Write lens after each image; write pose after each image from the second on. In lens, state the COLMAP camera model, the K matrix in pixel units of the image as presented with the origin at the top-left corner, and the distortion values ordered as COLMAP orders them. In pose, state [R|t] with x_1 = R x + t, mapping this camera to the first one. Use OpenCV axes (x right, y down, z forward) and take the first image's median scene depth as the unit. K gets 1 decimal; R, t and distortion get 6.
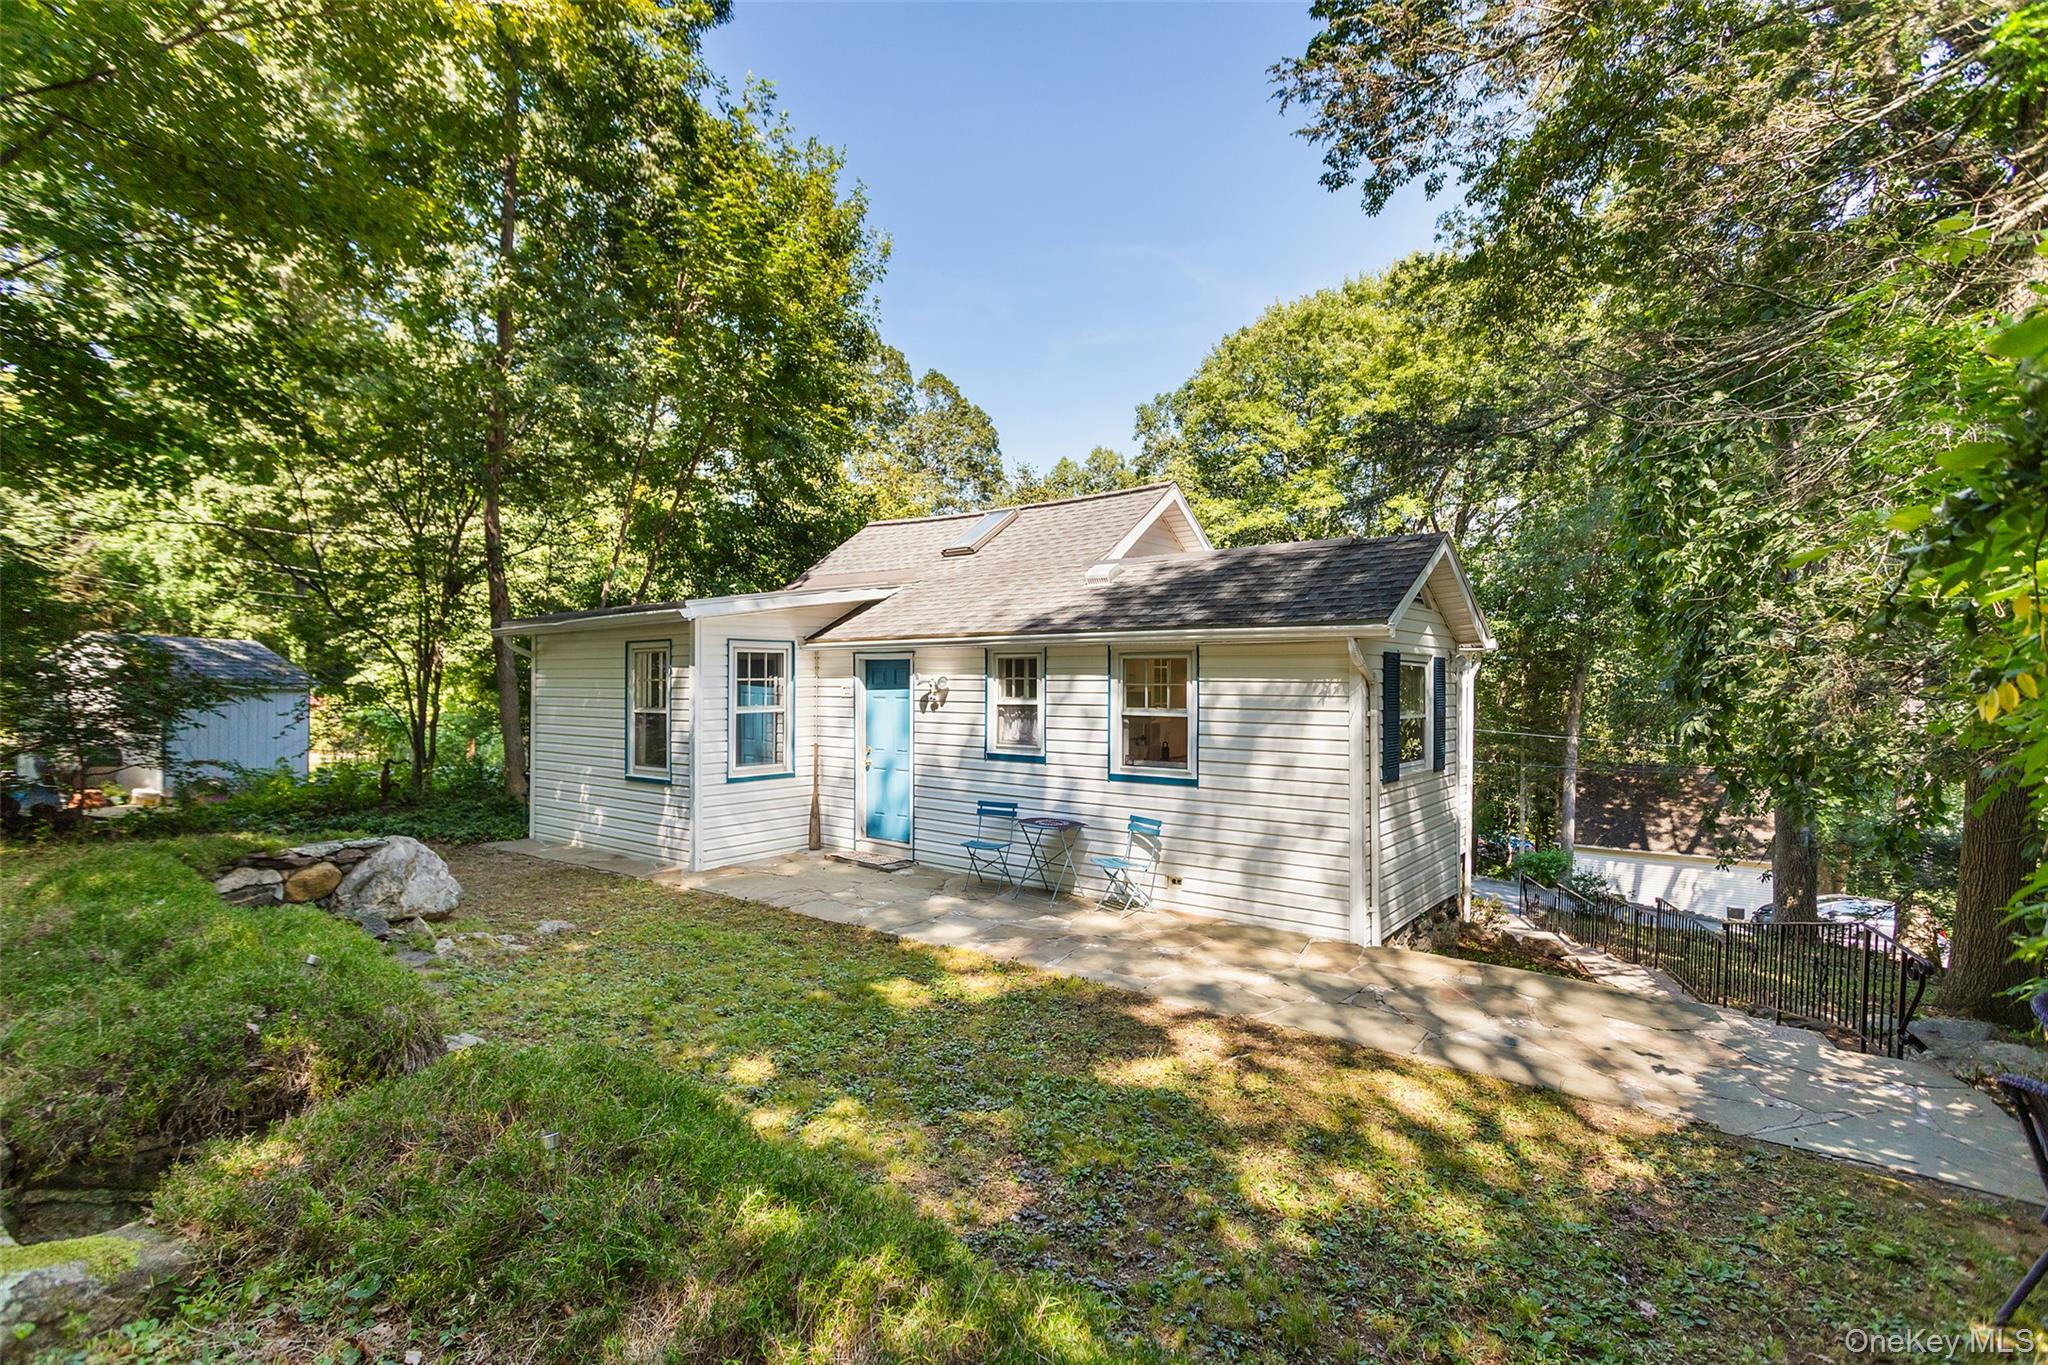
lens RADIAL K [[949.3, 0, 1037.0], [0, 949.3, 683.5], [0, 0, 1]] dist [-0.000065, 0.001309]
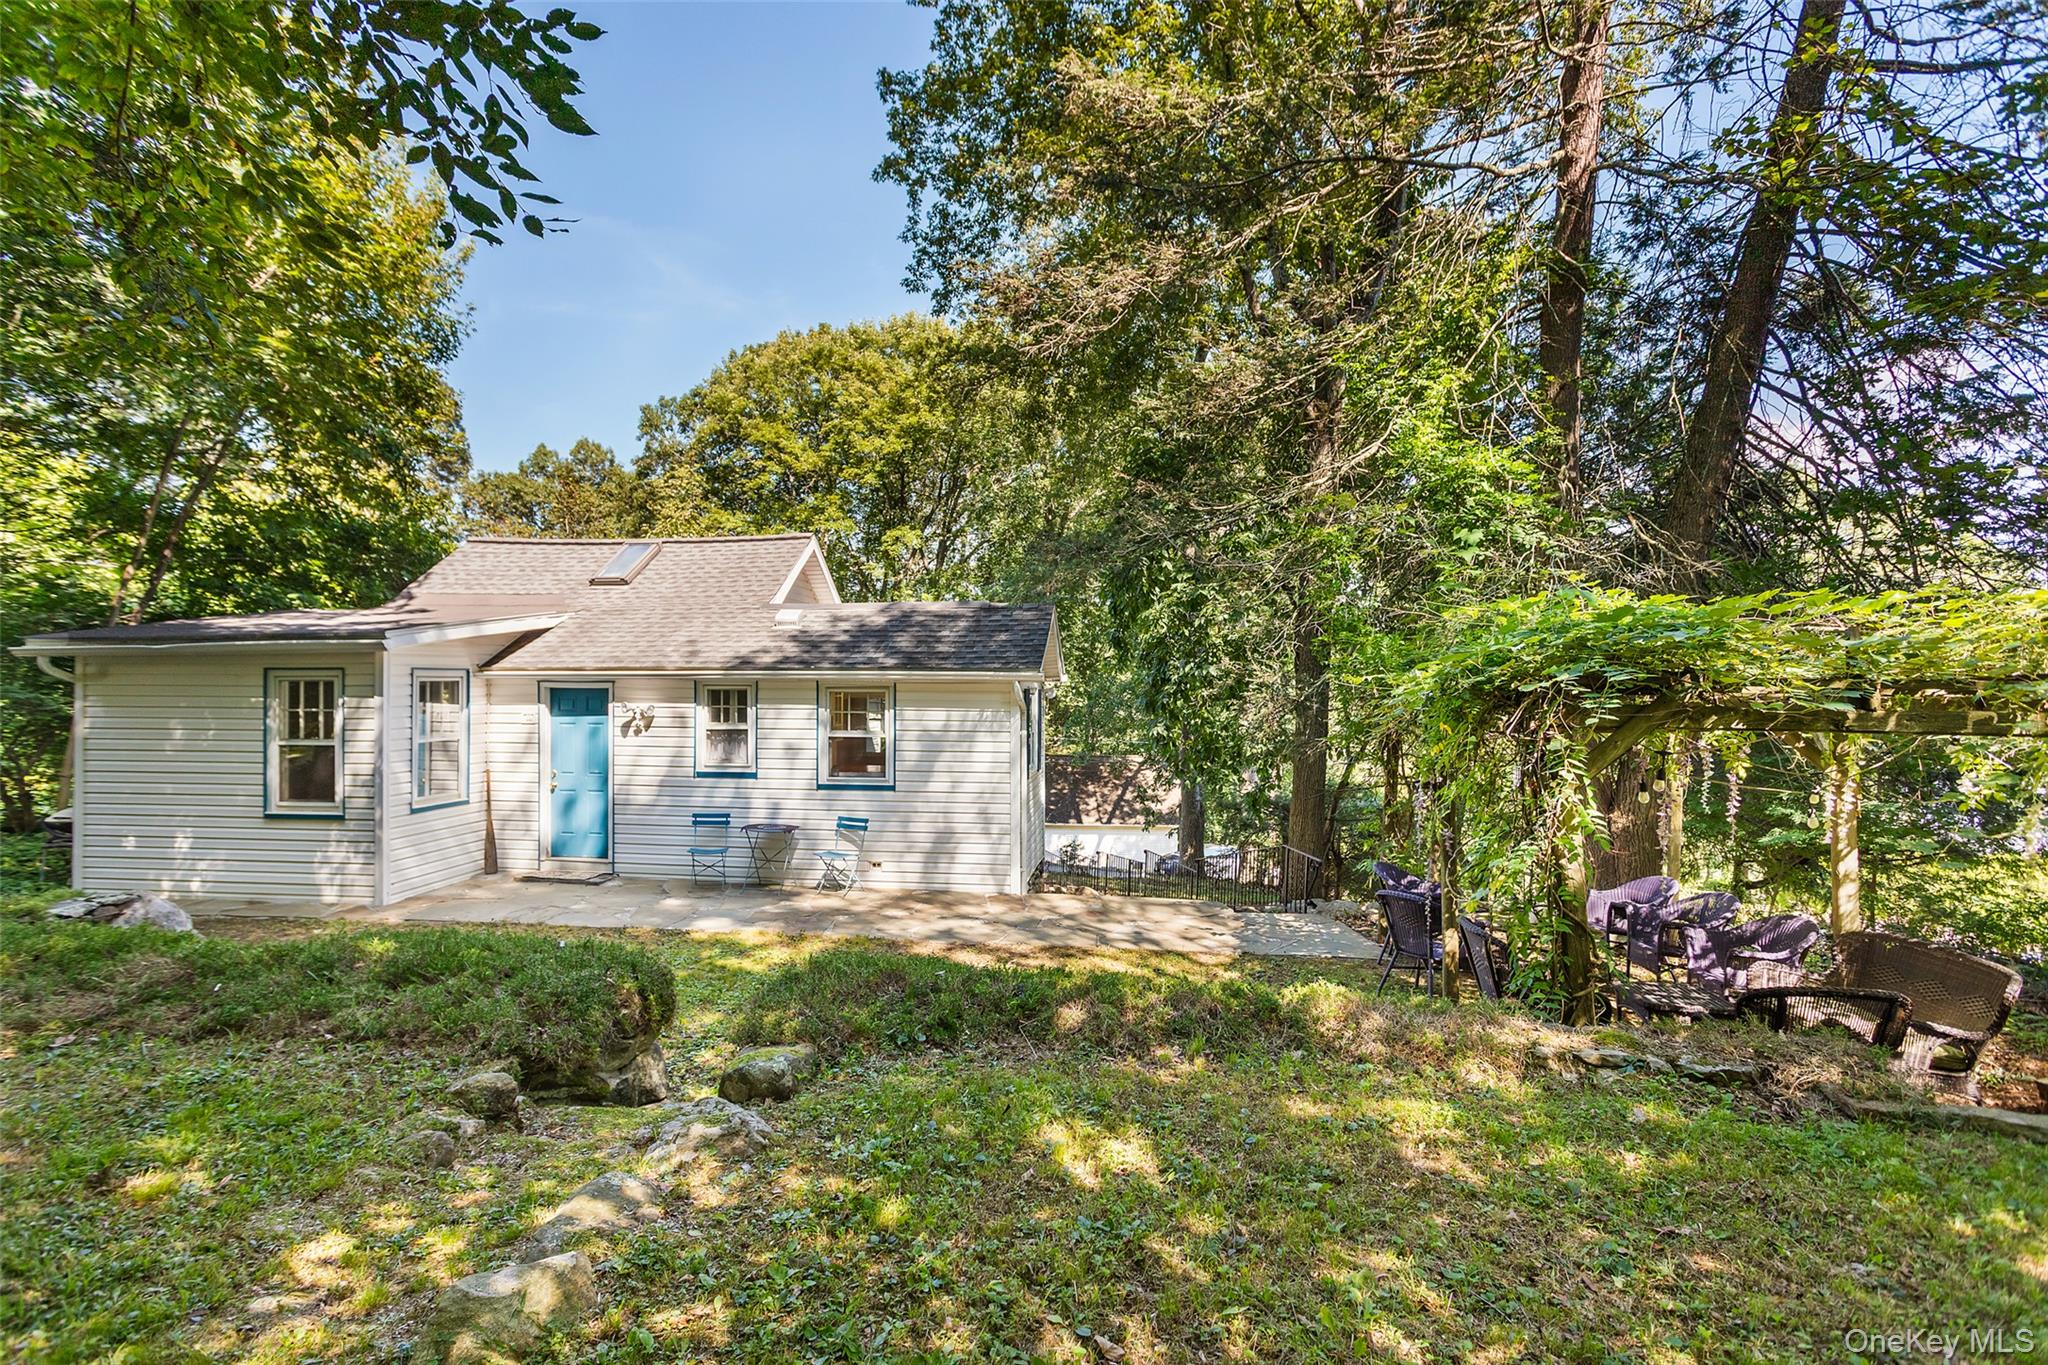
lens RADIAL K [[949.3, 0, 1008.5], [0, 949.3, 693.7], [0, 0, 1]] dist [-0.000065, 0.001309]
pose [[0.865796, -0.003258, 0.500386, -0.299227], [-0.001149, 0.999963, 0.008499, -0.031296], [-0.500395, -0.007933, 0.865761, -0.180059]]
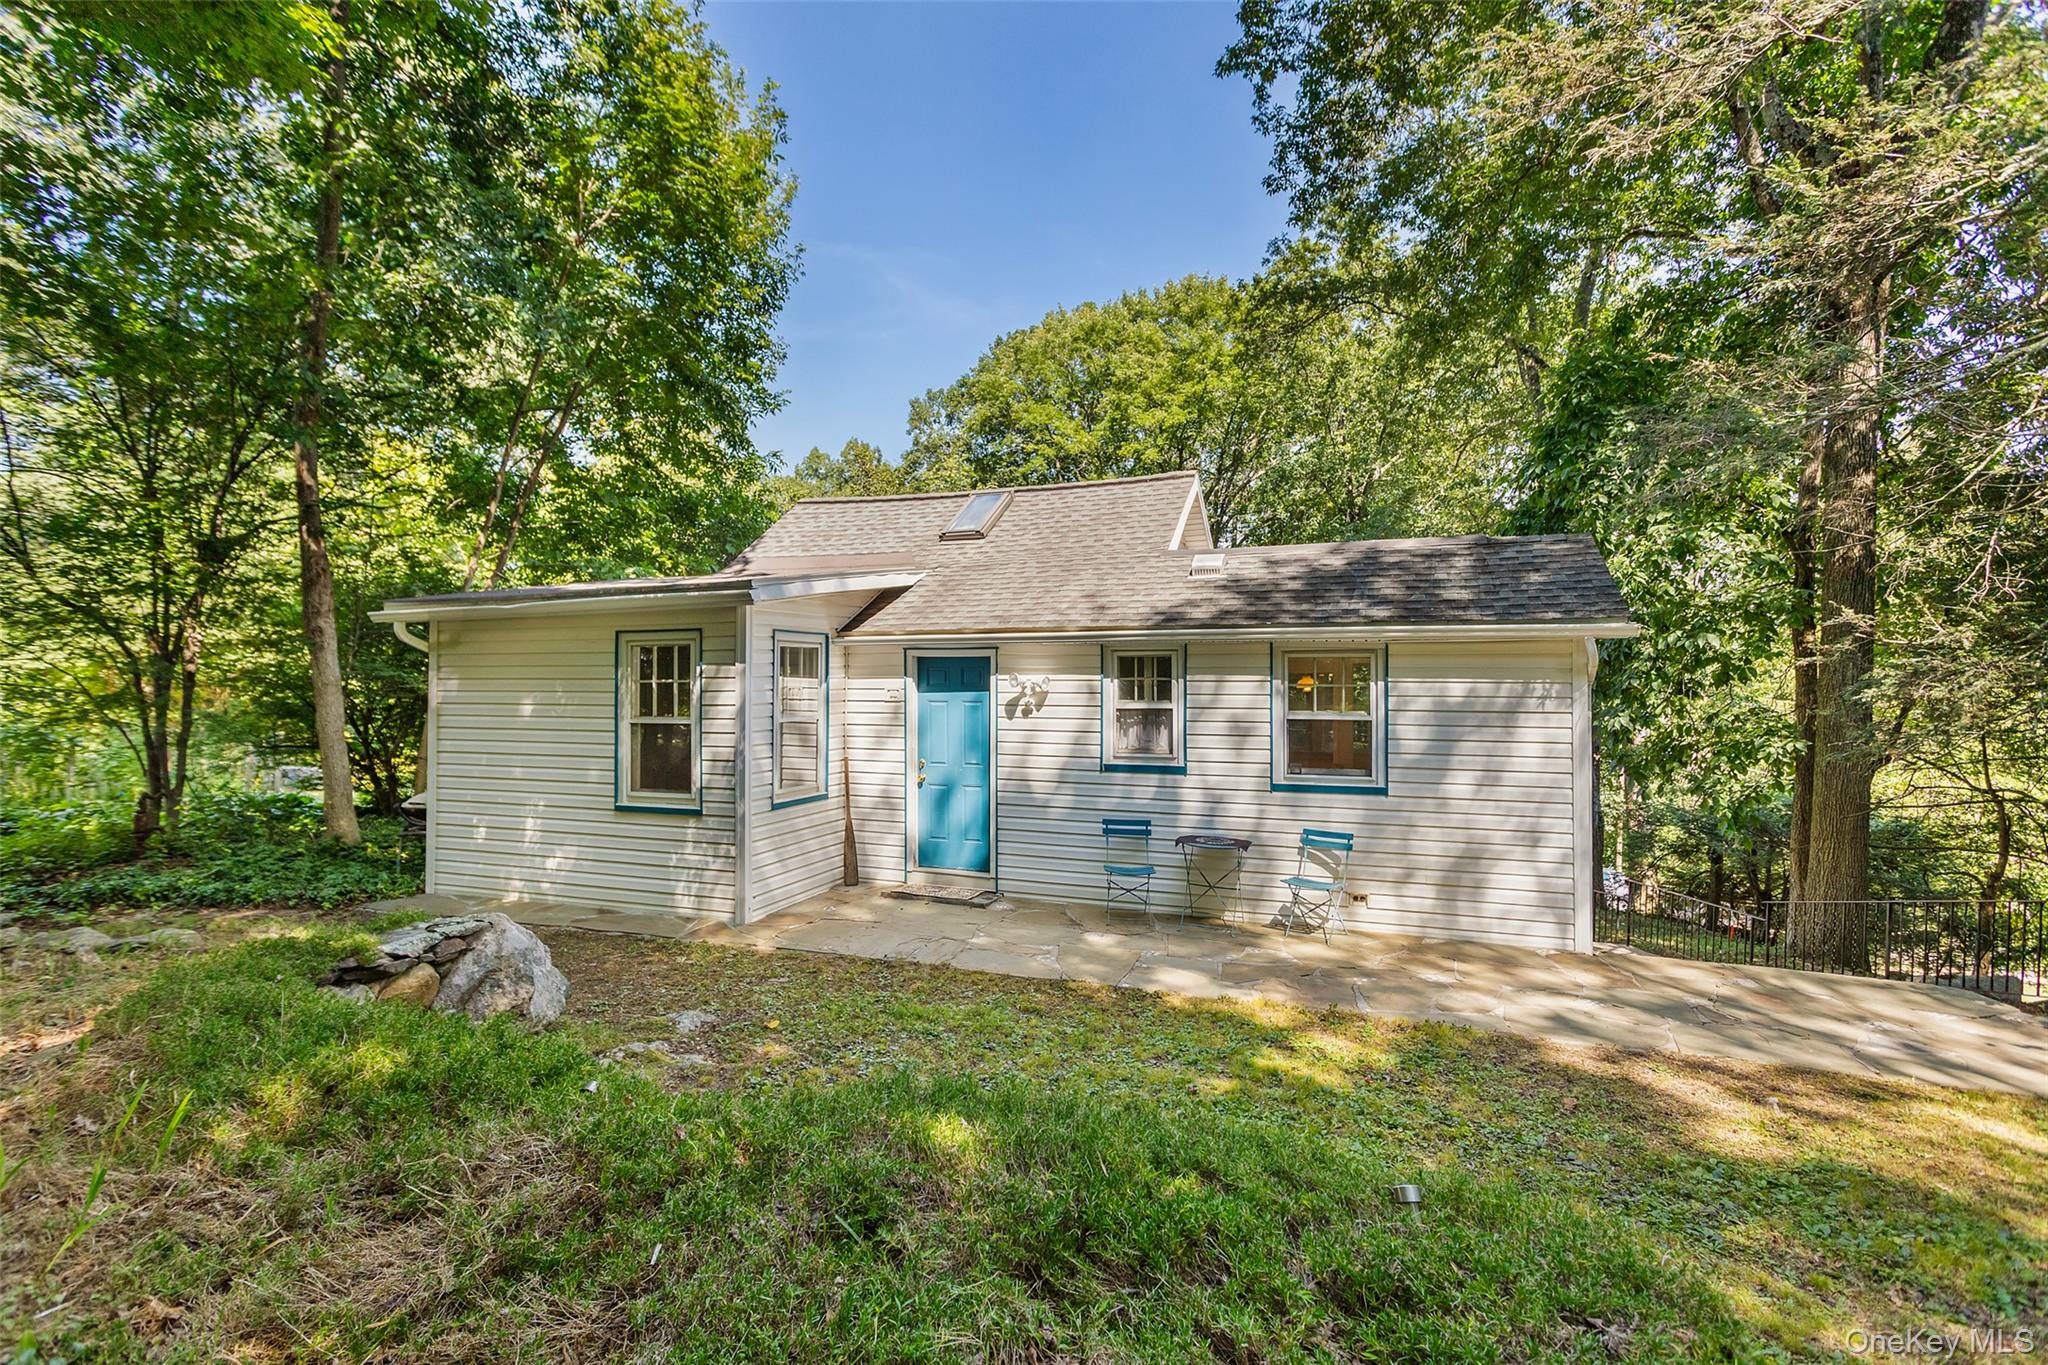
lens RADIAL K [[949.3, 0, 1015.0], [0, 949.3, 680.8], [0, 0, 1]] dist [-0.000065, 0.001309]
pose [[0.958194, -0.001096, 0.286117, -0.381312], [0.001918, 0.999995, -0.002595, -0.001518], [-0.286112, 0.003036, 0.958191, 0.183220]]
